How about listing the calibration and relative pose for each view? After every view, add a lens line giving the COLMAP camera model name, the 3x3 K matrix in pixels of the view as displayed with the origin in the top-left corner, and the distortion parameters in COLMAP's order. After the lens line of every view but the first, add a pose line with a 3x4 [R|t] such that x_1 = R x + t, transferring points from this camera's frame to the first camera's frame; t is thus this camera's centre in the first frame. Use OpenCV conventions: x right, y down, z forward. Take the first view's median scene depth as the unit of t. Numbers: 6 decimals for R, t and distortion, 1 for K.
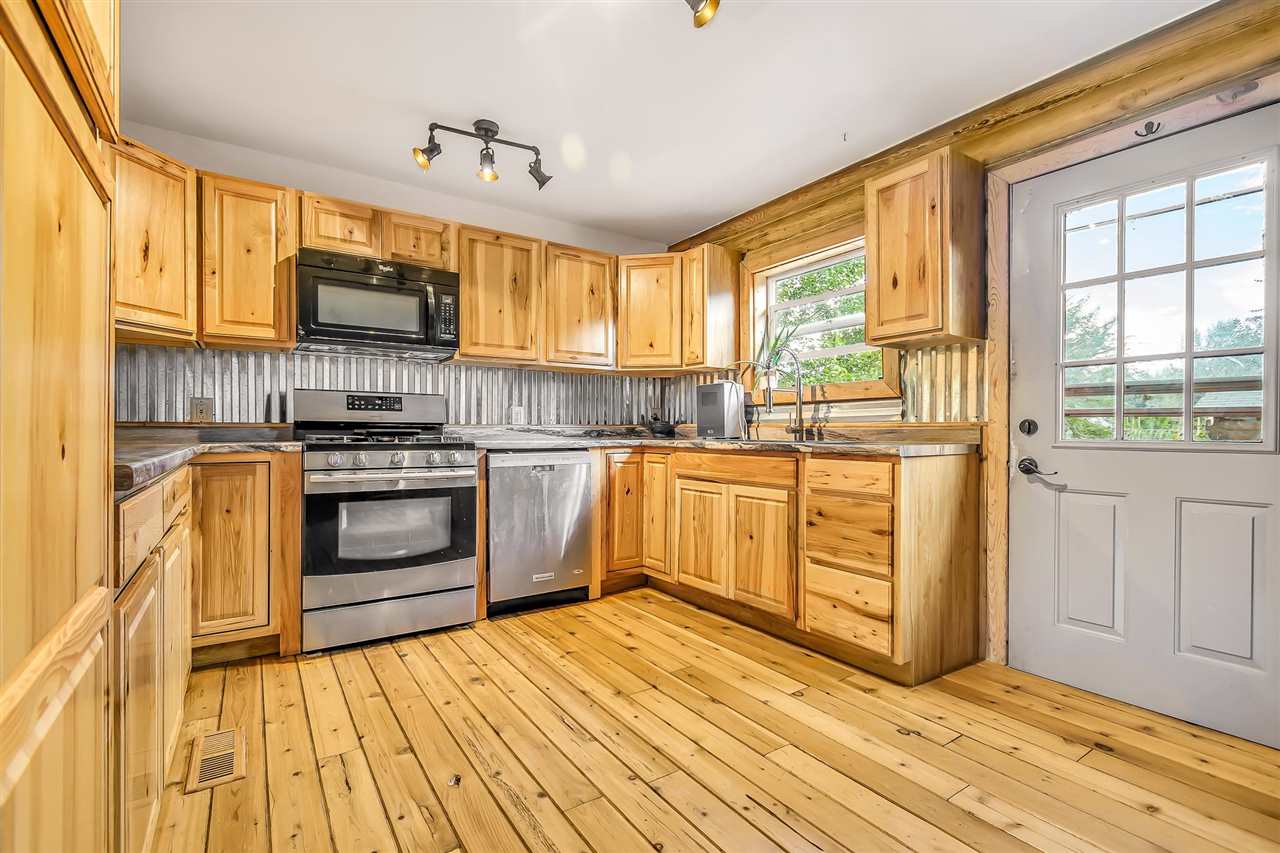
lens RADIAL K [[579.2, 0, 630.8], [0, 579.2, 432.1], [0, 0, 1]] dist [0.002812, -0.000768]
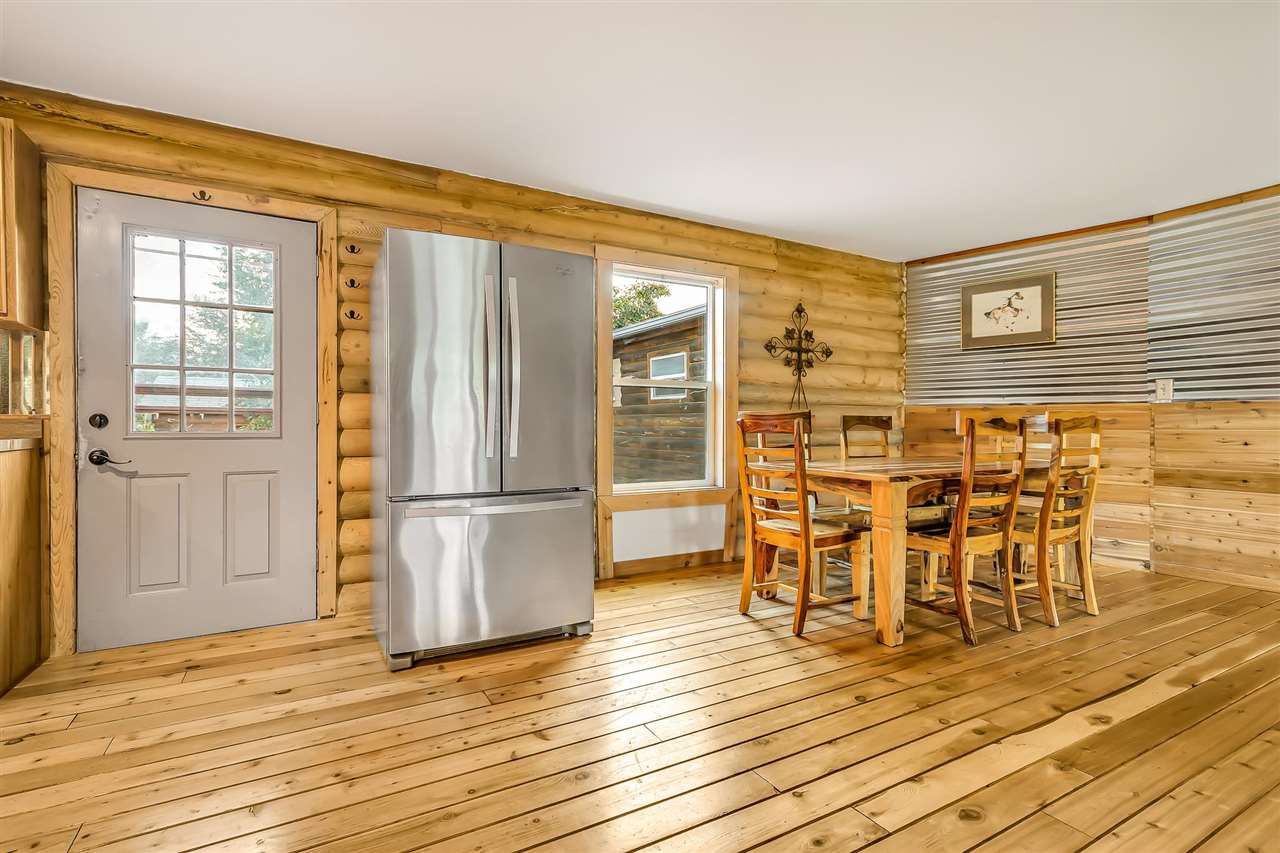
lens RADIAL K [[608.4, 0, 638.8], [0, 608.4, 426.1], [0, 0, 1]] dist [0.001037, 0.000012]
pose [[0.069702, -0.001960, 0.997566, -0.314713], [0.004162, 0.999990, 0.001674, 0.002609], [-0.997559, 0.004035, 0.069710, -0.063070]]
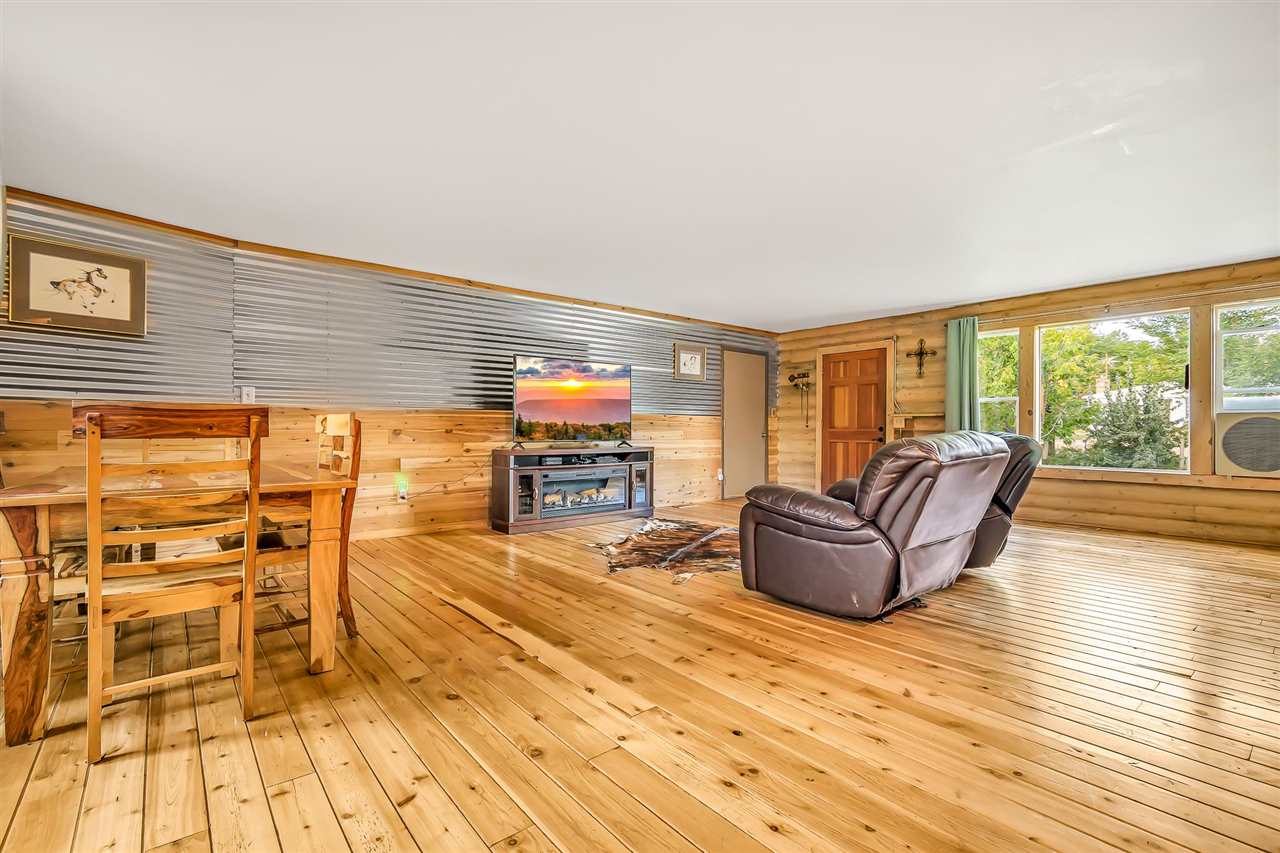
lens RADIAL K [[568.0, 0, 640.4], [0, 568.0, 426.9], [0, 0, 1]] dist [-0.001567, -0.000304]
pose [[-0.993391, -0.001642, -0.114768, 0.342504], [-0.002002, 0.999993, 0.003021, 0.002854], [0.114762, 0.003231, -0.993388, 0.477130]]
